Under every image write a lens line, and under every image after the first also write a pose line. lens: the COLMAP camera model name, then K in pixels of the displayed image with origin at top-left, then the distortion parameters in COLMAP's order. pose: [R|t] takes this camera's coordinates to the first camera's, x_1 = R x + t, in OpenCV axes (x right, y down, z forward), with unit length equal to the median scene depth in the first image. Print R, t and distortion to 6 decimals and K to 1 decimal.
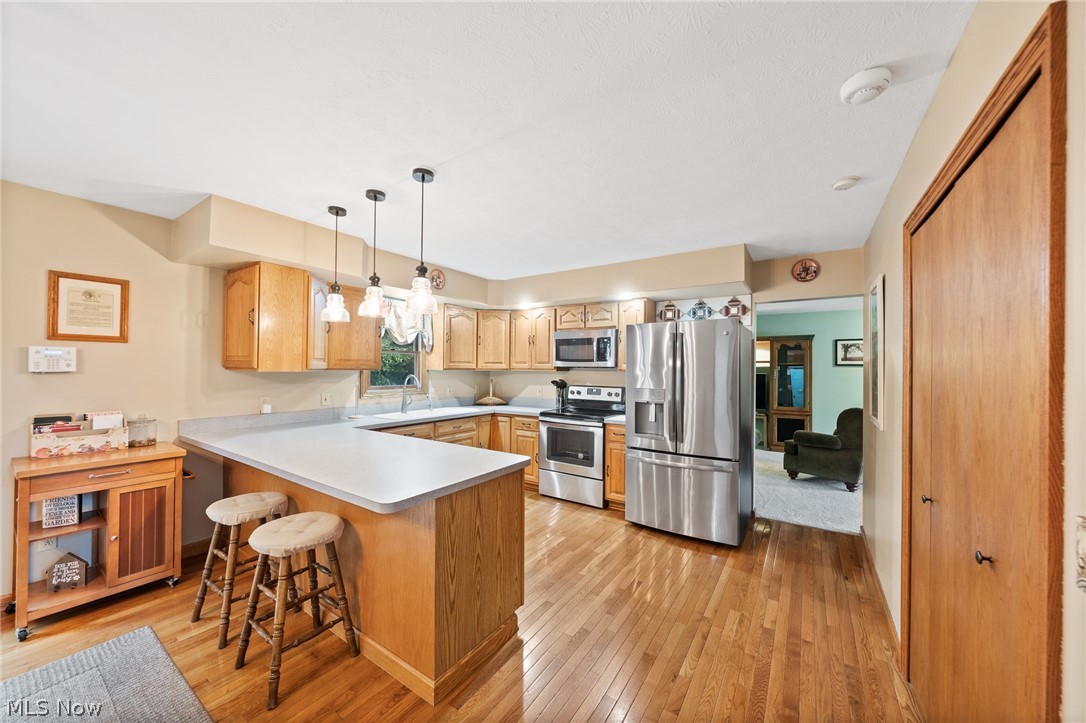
lens RADIAL K [[392.4, 0, 541.3], [0, 392.4, 365.0], [0, 0, 1]] dist [-0.000867, -0.000021]
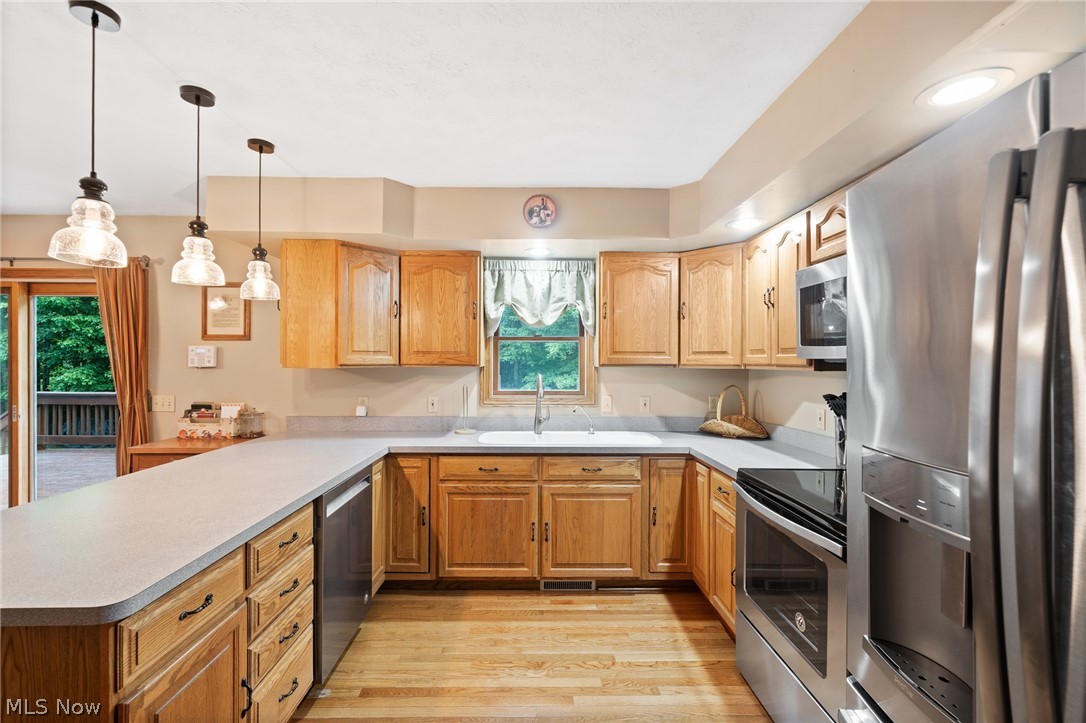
lens RADIAL K [[479.4, 0, 540.6], [0, 479.4, 359.8], [0, 0, 1]] dist [0.002262, -0.000071]
pose [[0.571748, -0.006465, -0.820404, 0.321826], [0.007503, 0.999968, -0.002652, 0.004114], [0.820395, -0.004639, 0.571778, 0.592948]]
